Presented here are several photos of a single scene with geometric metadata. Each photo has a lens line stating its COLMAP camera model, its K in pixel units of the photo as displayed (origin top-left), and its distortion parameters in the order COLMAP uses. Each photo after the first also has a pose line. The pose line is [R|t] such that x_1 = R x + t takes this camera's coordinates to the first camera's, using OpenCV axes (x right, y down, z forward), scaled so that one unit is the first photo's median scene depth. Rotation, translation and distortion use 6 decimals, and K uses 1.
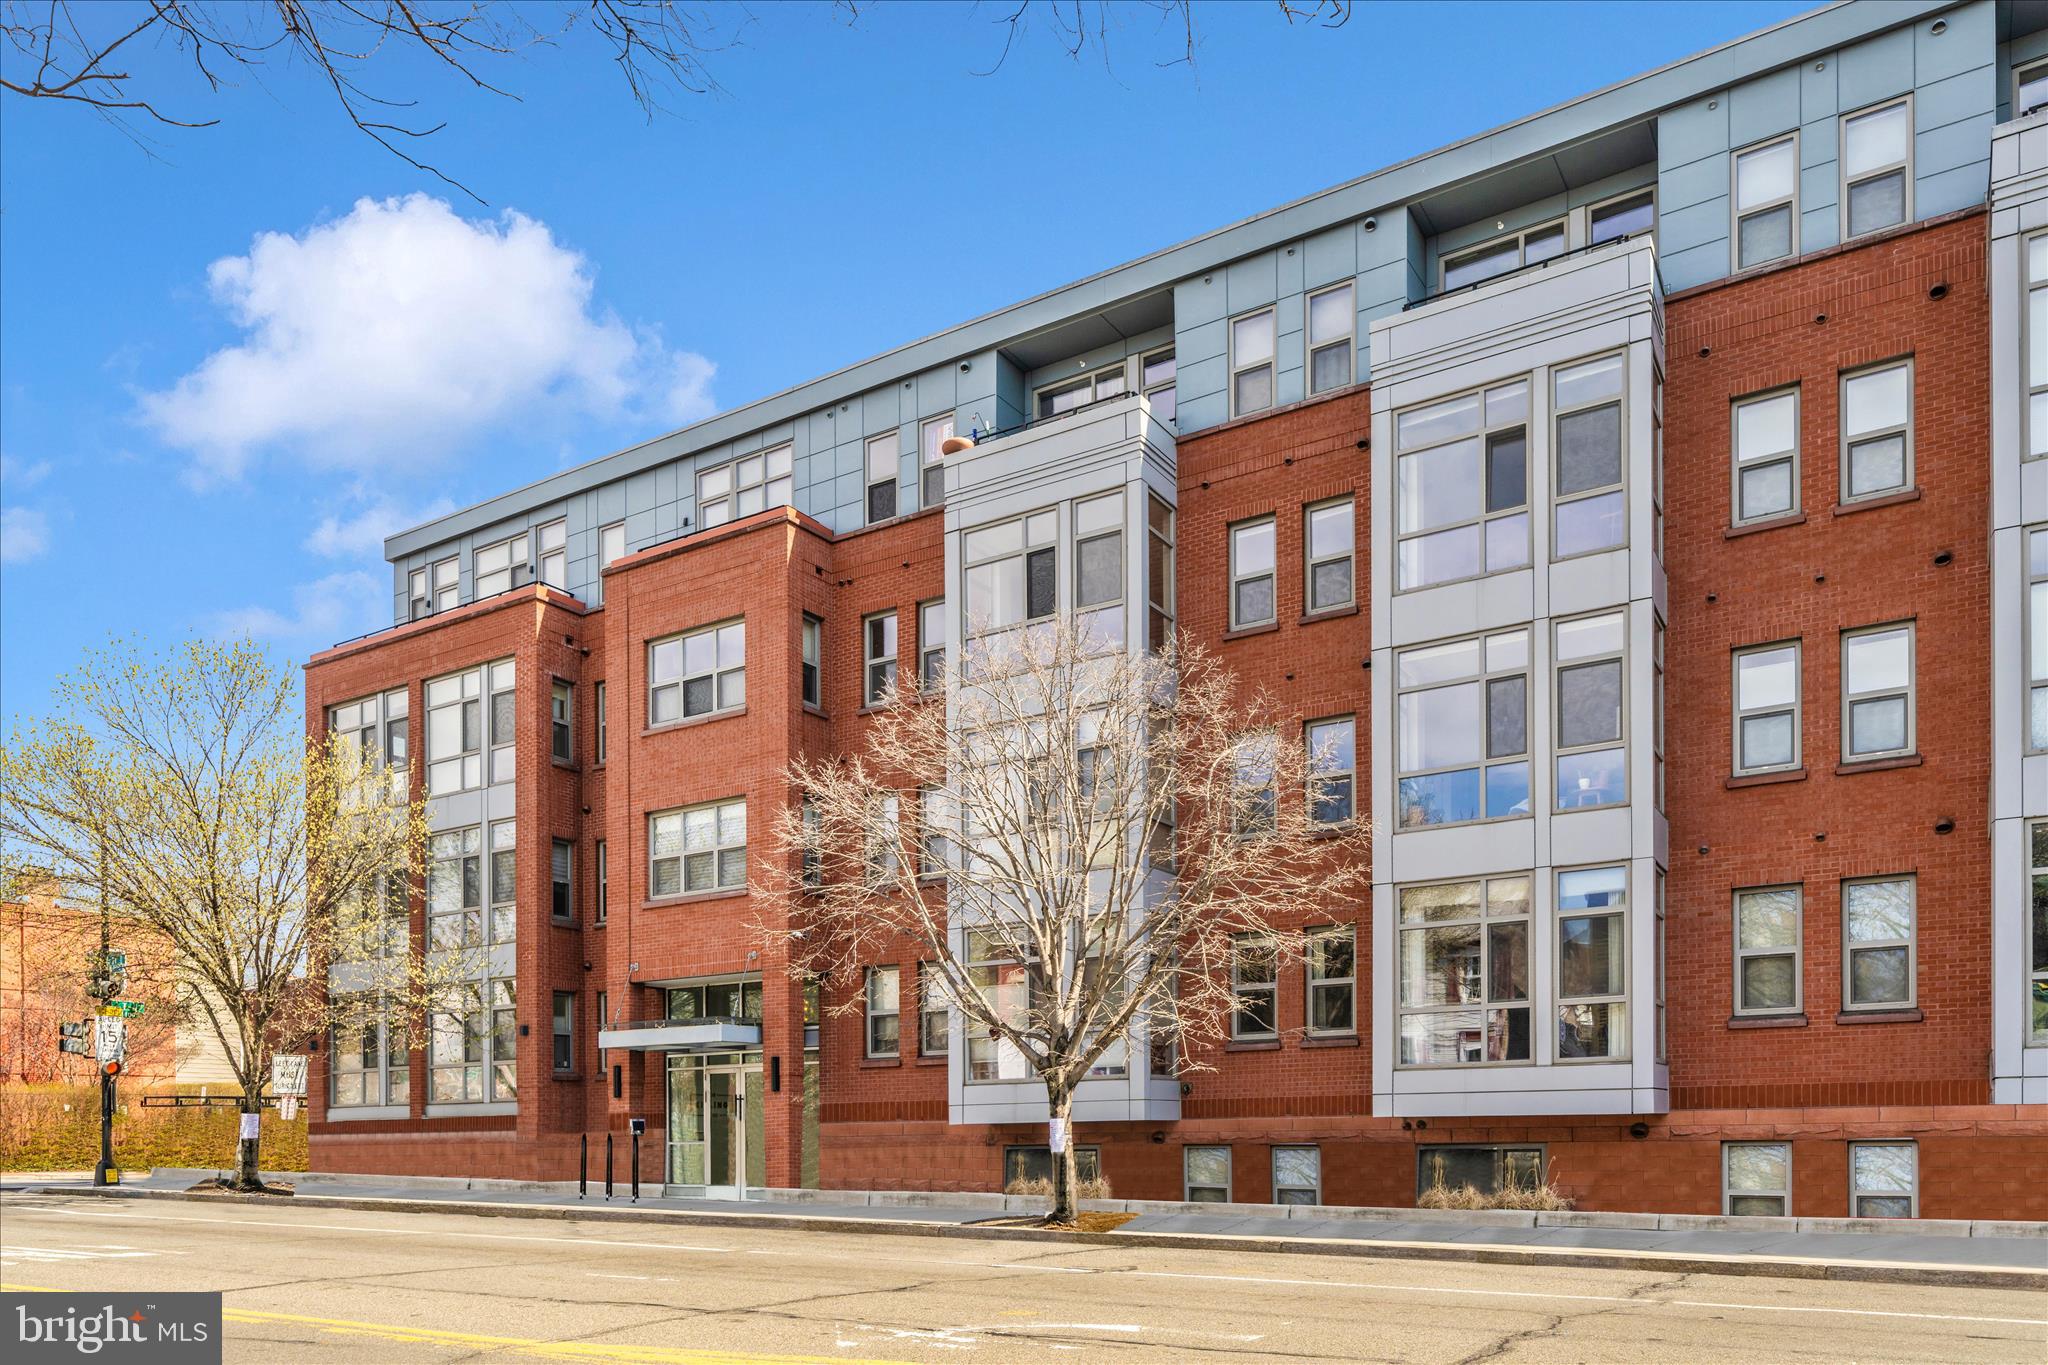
lens RADIAL K [[1057.3, 0, 1022.6], [0, 1057.3, 665.0], [0, 0, 1]] dist [-0.004729, -0.000728]
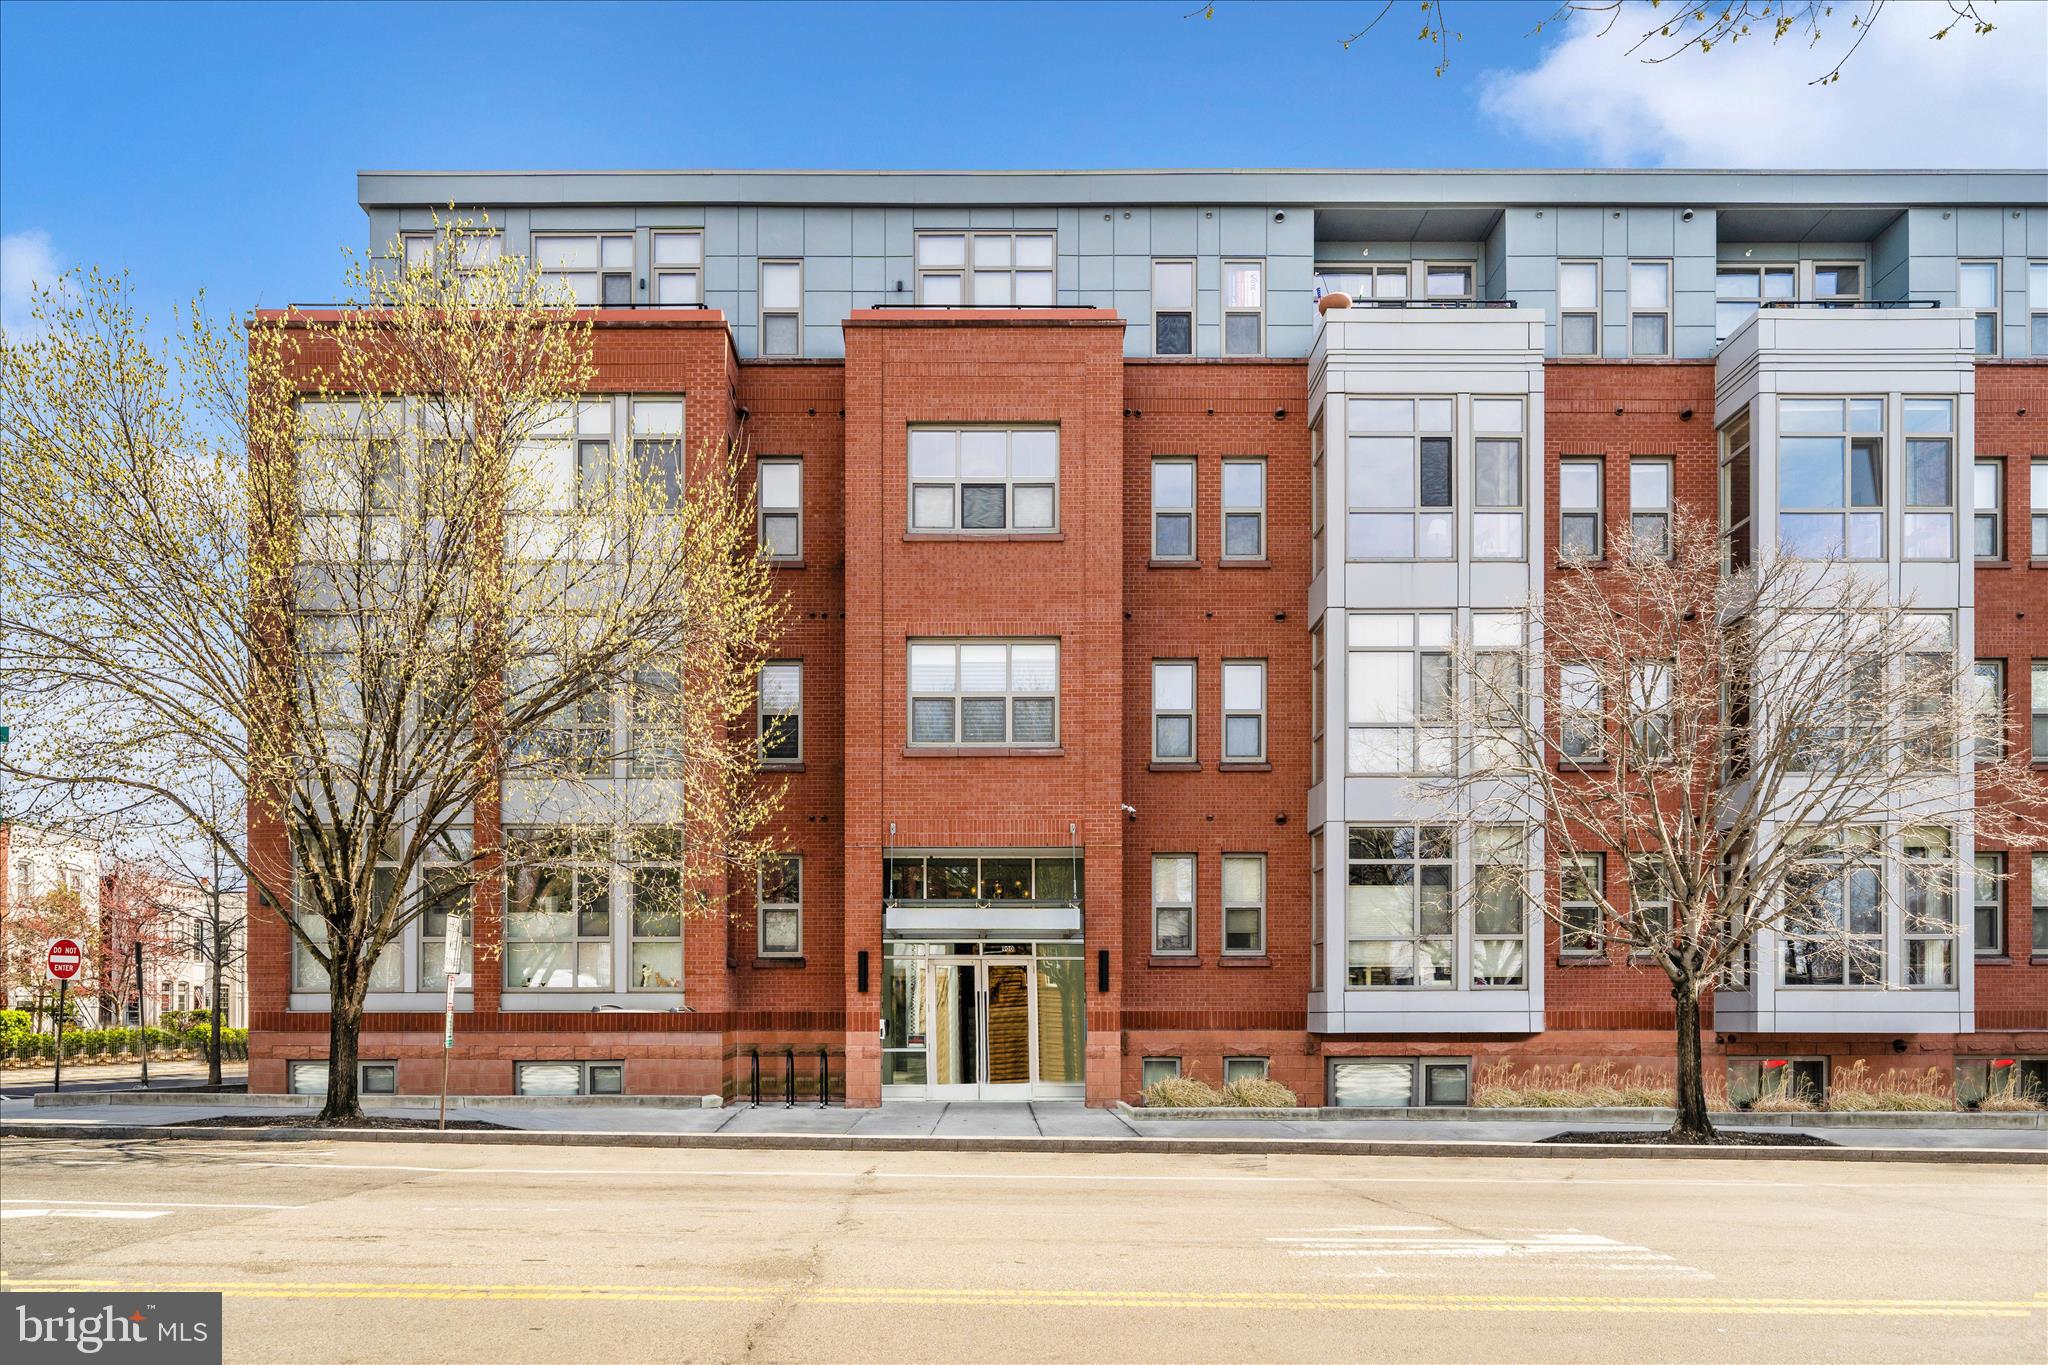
lens RADIAL K [[1034.0, 0, 1021.0], [0, 1034.0, 650.4], [0, 0, 1]] dist [0.000193, 0.000920]
pose [[0.894018, 0.166812, 0.415820, -0.601708], [-0.188354, 0.982040, 0.011004, 0.125836], [-0.406516, -0.088159, 0.909380, 0.269119]]
